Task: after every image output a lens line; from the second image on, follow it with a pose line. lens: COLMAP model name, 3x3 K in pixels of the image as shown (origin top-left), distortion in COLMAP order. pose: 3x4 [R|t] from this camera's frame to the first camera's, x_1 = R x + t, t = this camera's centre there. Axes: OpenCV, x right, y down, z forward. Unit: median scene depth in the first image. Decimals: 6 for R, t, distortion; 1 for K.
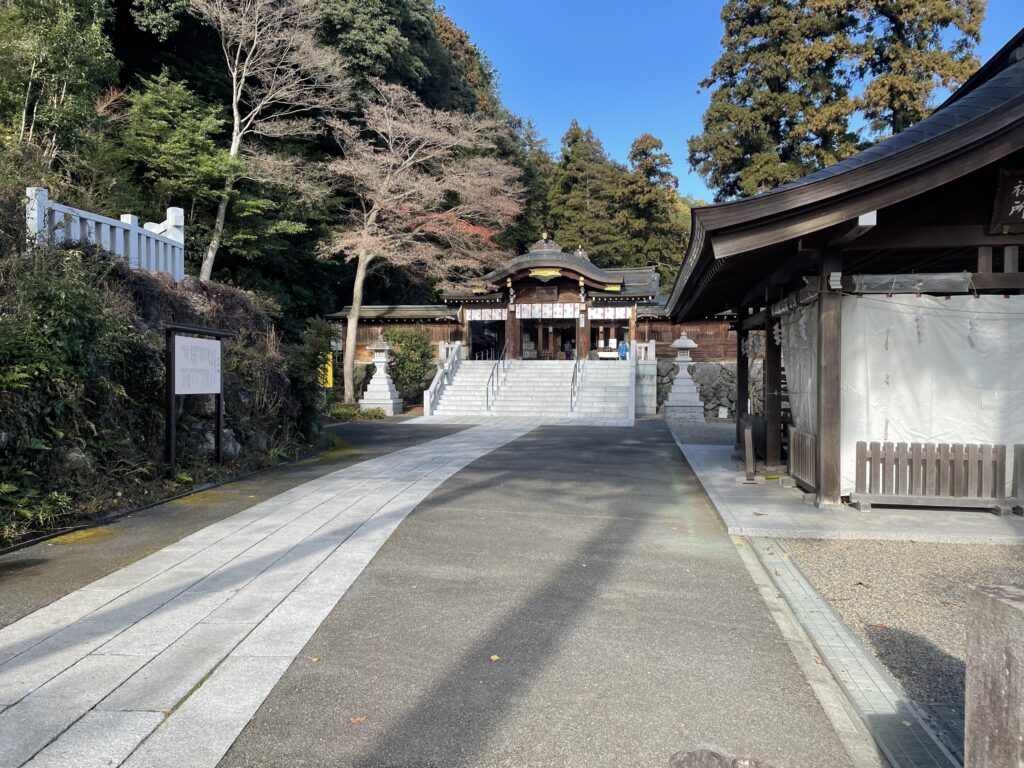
lens RADIAL K [[757.7, 0, 512.0], [0, 757.7, 384.0], [0, 0, 1]] dist [0.090103, -0.108997]
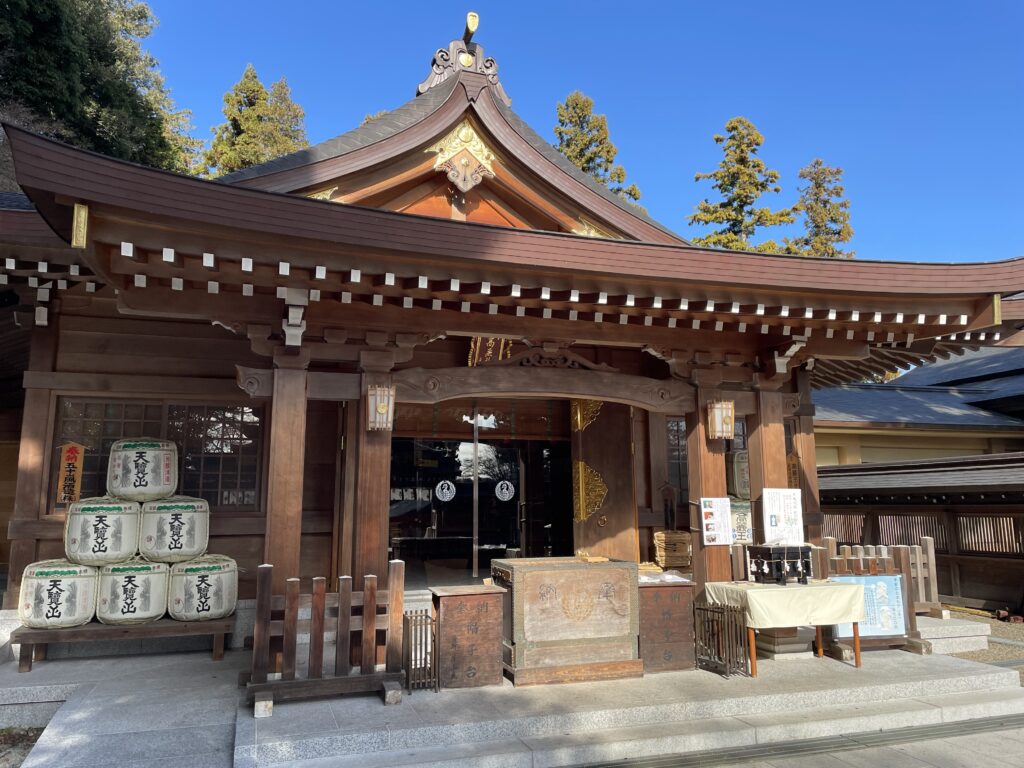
lens RADIAL K [[757.7, 0, 512.0], [0, 757.7, 384.0], [0, 0, 1]] dist [0.090103, -0.108997]
pose [[0.882873, 0.064094, 0.465218, 0.017187], [0.016884, 0.985670, -0.167838, -0.083046], [-0.469309, 0.156035, 0.869139, 1.340204]]
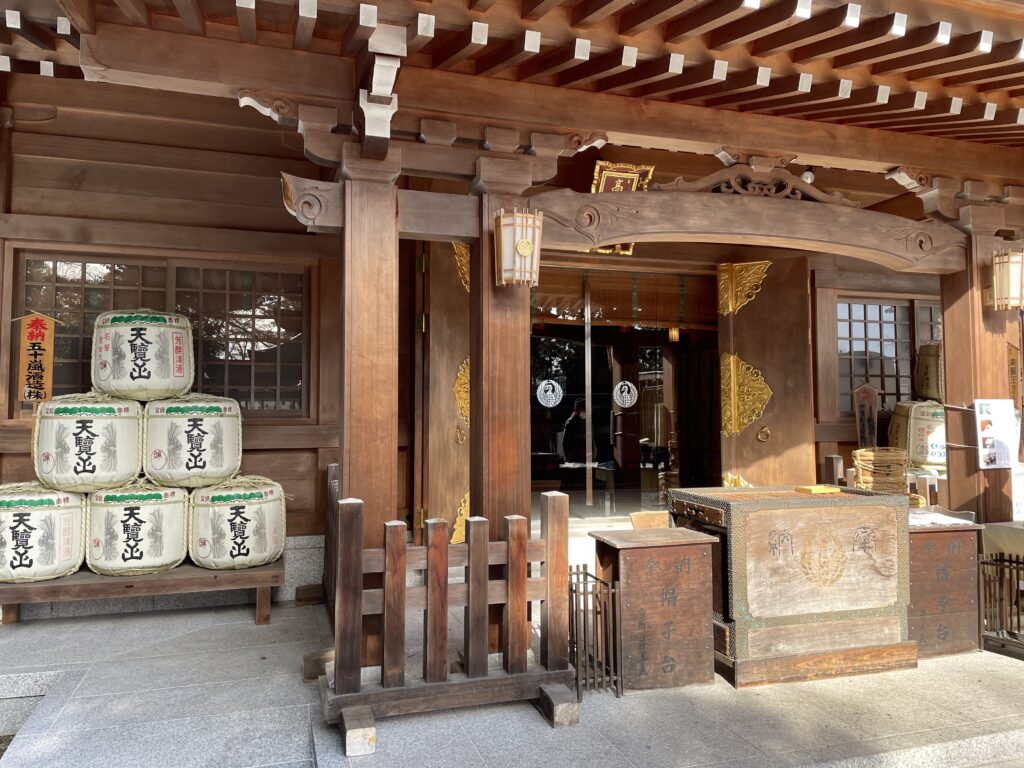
lens RADIAL K [[757.7, 0, 512.0], [0, 757.7, 384.0], [0, 0, 1]] dist [0.090103, -0.108997]
pose [[0.886587, 0.016157, 0.462280, 0.022766], [0.012947, 0.998131, -0.059715, -0.081900], [-0.462381, 0.058928, 0.884721, 1.422739]]
